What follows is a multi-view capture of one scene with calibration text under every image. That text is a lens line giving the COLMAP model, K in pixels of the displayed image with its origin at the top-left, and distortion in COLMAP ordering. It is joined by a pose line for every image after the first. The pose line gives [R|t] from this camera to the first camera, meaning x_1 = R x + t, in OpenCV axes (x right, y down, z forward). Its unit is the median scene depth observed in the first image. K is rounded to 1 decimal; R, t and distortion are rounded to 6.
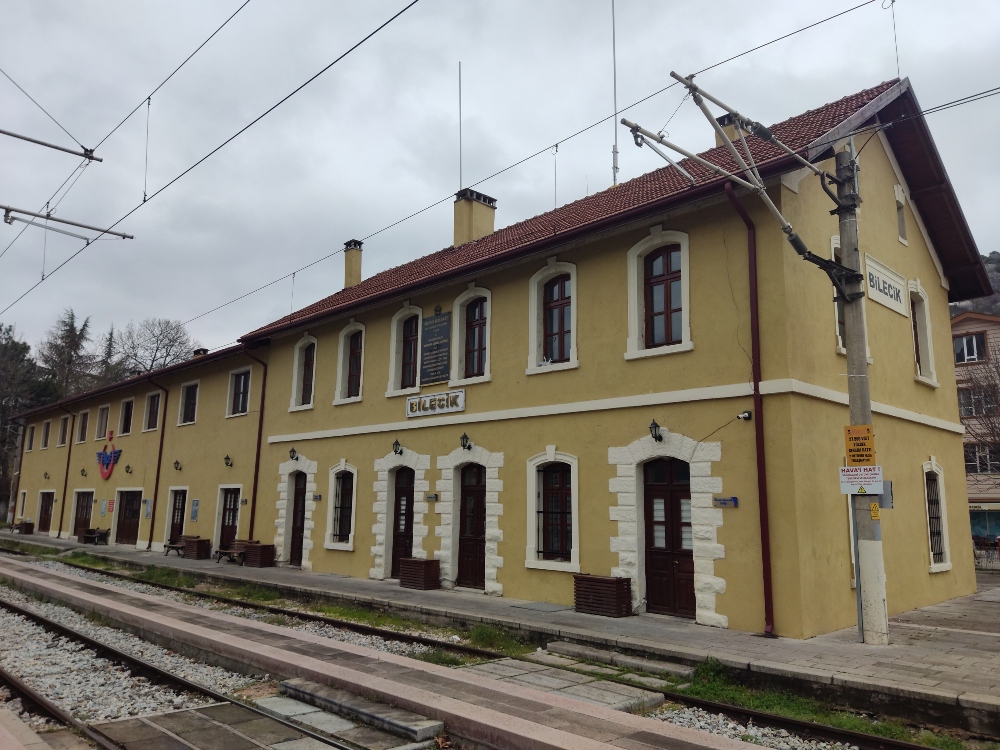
lens RADIAL K [[741.2, 0, 500.0], [0, 741.2, 375.0], [0, 0, 1]] dist [0.115227, -0.163188]
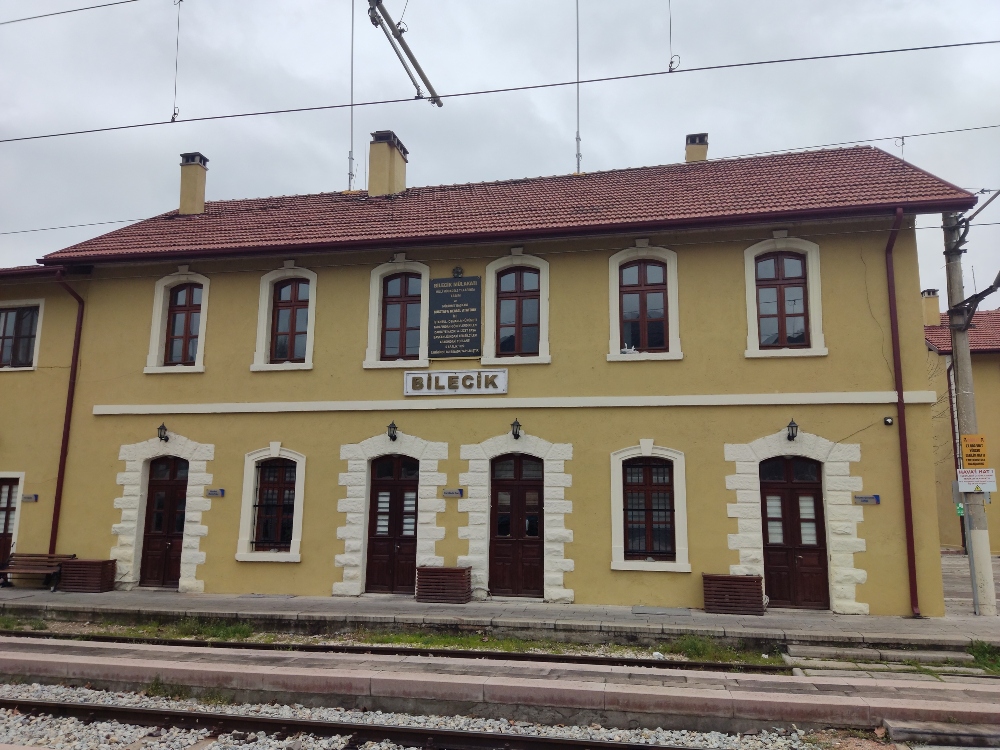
lens RADIAL K [[741.2, 0, 500.0], [0, 741.2, 375.0], [0, 0, 1]] dist [0.115227, -0.163188]
pose [[0.822907, 0.087269, 0.561434, -0.537935], [-0.094061, 0.995424, -0.016860, 0.041336], [-0.560336, -0.038935, 0.827350, 0.282299]]
